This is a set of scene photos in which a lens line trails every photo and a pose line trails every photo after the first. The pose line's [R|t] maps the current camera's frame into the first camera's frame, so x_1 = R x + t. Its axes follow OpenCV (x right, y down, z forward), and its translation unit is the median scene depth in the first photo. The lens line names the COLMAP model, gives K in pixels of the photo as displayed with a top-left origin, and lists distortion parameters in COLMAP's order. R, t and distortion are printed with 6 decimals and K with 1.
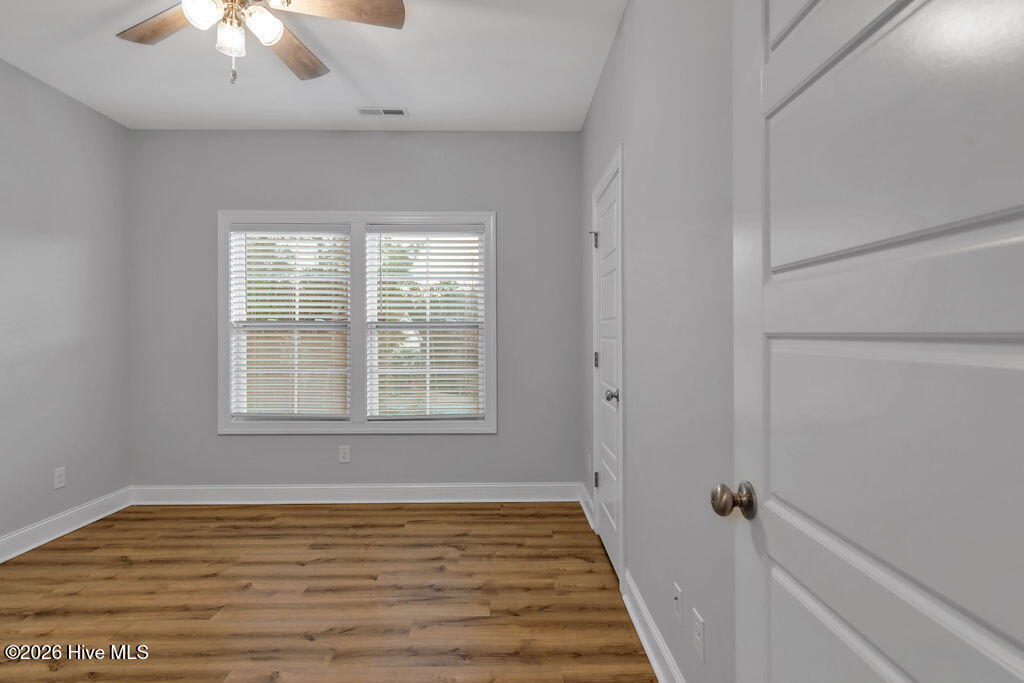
lens RADIAL K [[533.1, 0, 509.3], [0, 533.1, 335.8], [0, 0, 1]] dist [-0.000861, -0.000100]
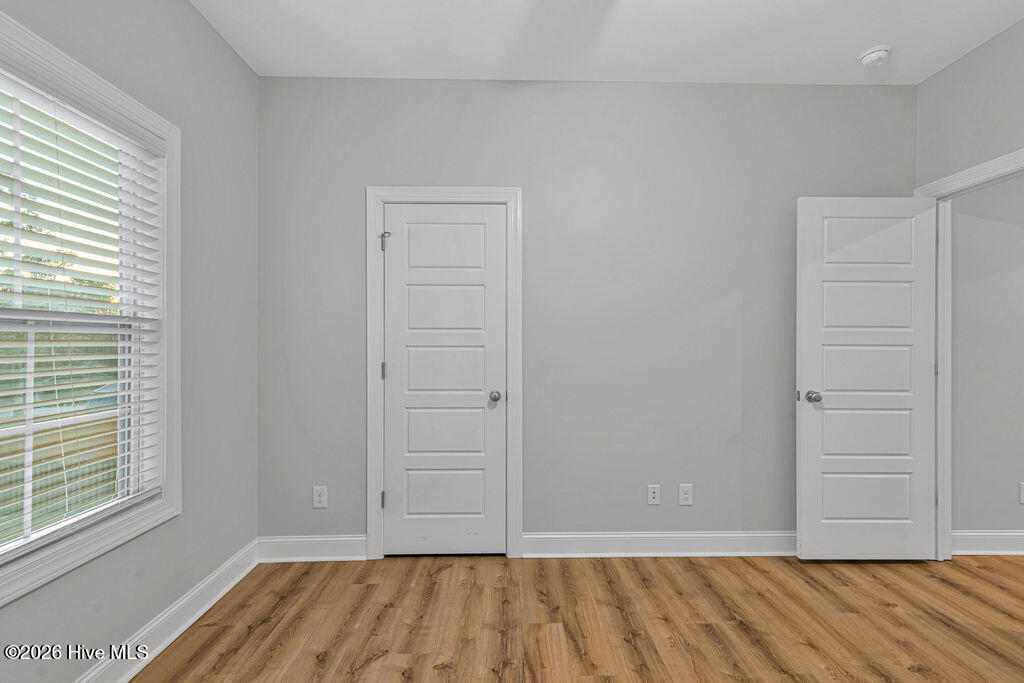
lens RADIAL K [[465.9, 0, 513.1], [0, 465.9, 344.9], [0, 0, 1]] dist [0.015362, -0.000090]
pose [[-0.006714, -0.002415, 0.999975, -0.652592], [0.000418, 0.999997, 0.002418, -0.001207], [-0.999977, 0.000435, -0.006713, 0.778789]]
